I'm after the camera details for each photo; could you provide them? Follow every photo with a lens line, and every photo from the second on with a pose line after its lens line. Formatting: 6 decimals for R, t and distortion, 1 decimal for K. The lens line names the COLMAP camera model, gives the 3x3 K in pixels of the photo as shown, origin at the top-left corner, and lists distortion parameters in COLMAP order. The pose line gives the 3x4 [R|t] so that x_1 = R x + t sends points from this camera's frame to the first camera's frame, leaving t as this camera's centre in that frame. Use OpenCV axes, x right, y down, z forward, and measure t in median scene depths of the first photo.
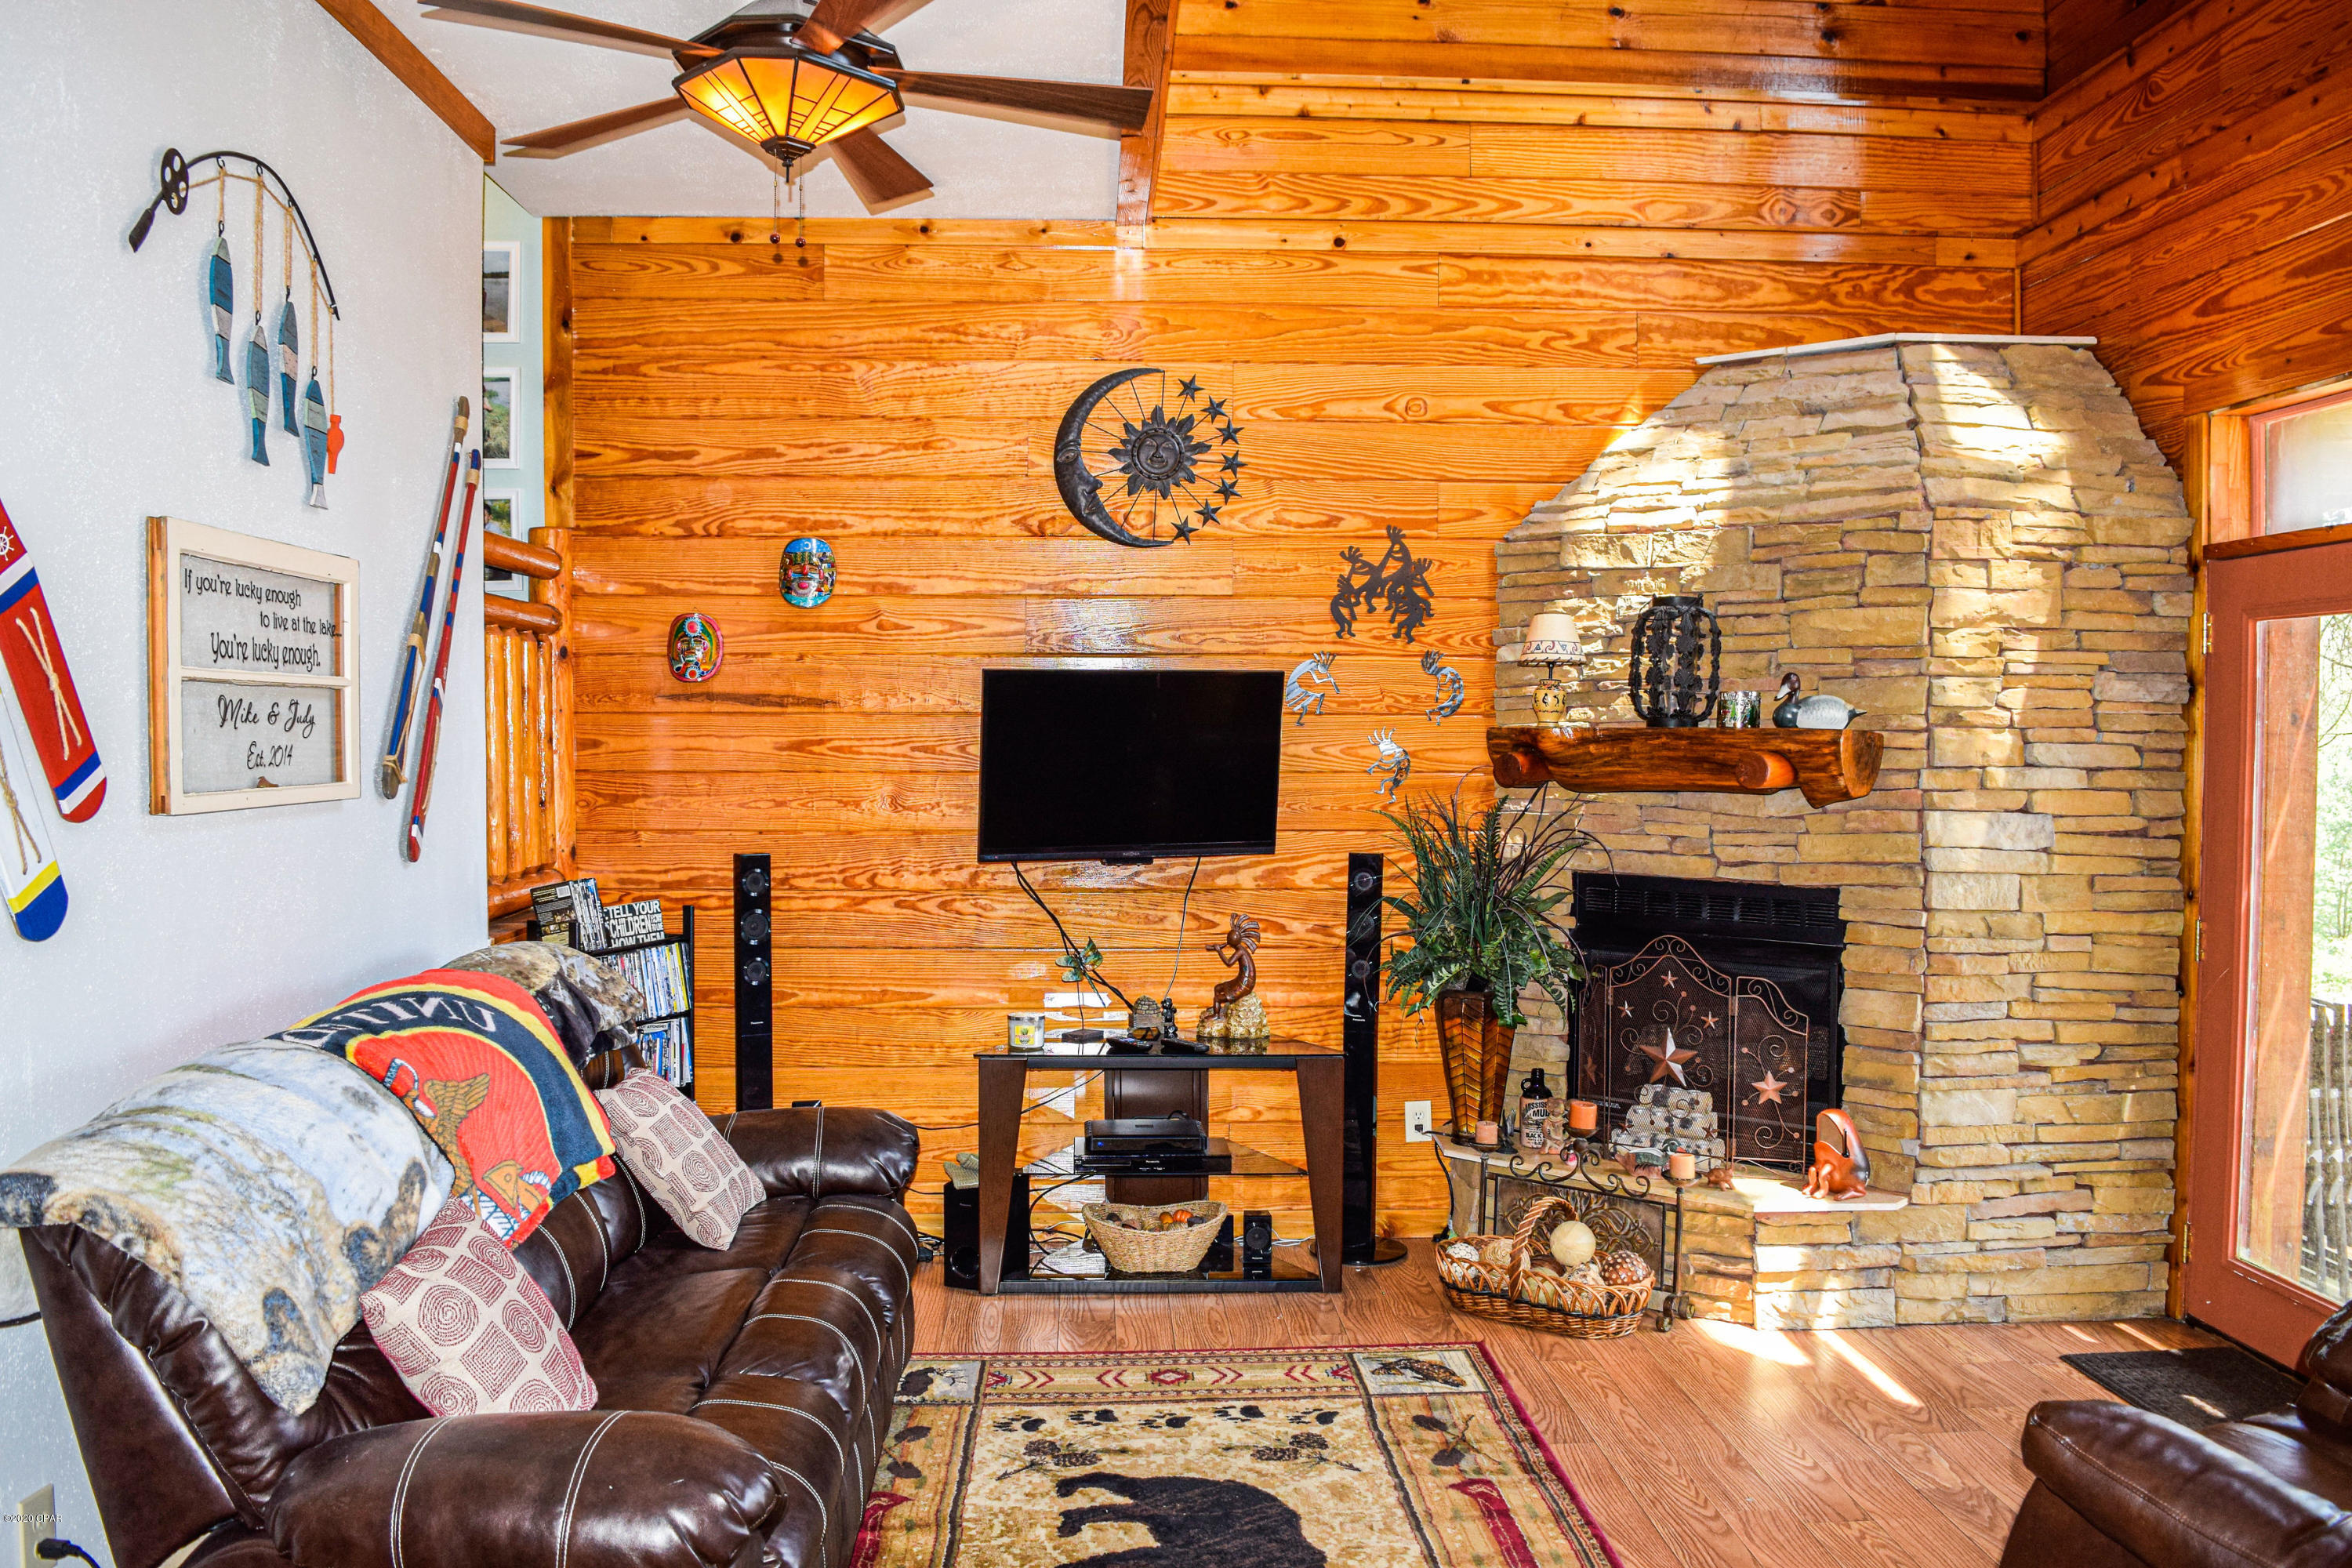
lens RADIAL K [[1853.9, 0, 1176.0], [0, 1853.9, 784.0], [0, 0, 1]] dist [-0.095531, 0.018590]
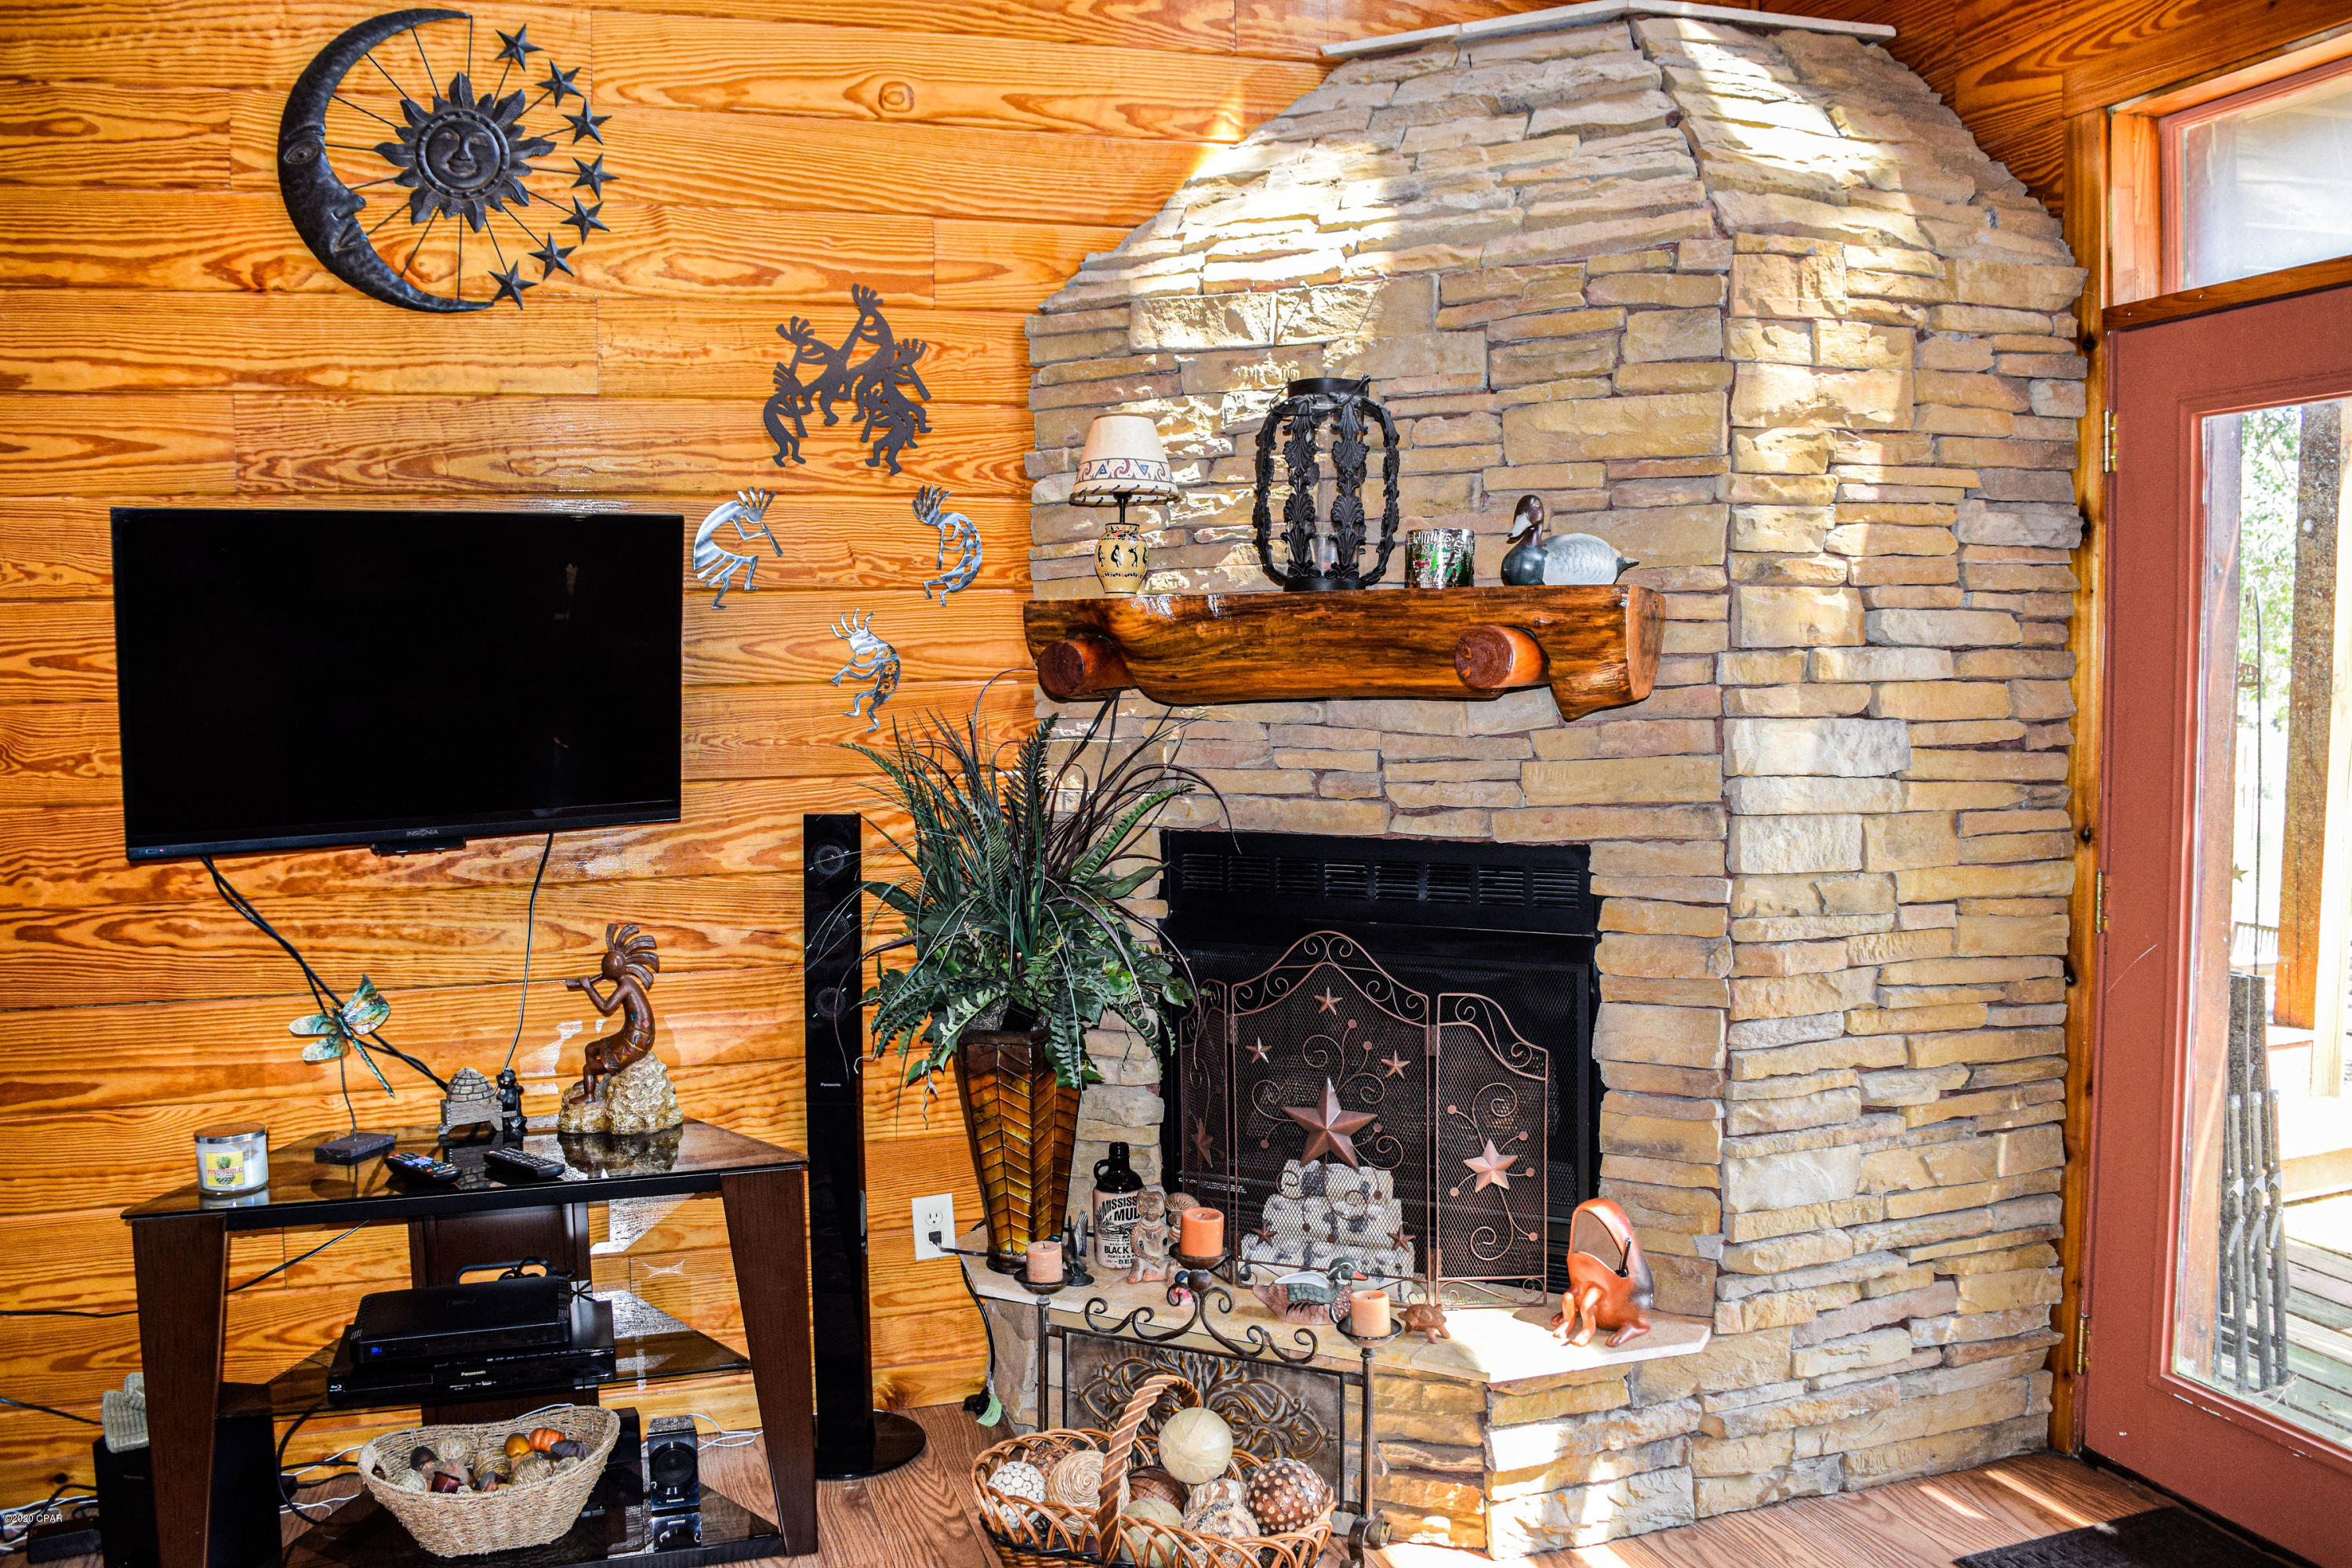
lens RADIAL K [[1853.9, 0, 1176.0], [0, 1853.9, 784.0], [0, 0, 1]] dist [-0.095531, 0.018590]
pose [[0.964796, -0.036478, 0.260457, 0.056954], [0.026318, 0.998754, 0.042393, 0.004792], [-0.261679, -0.034046, 0.964554, 0.404487]]
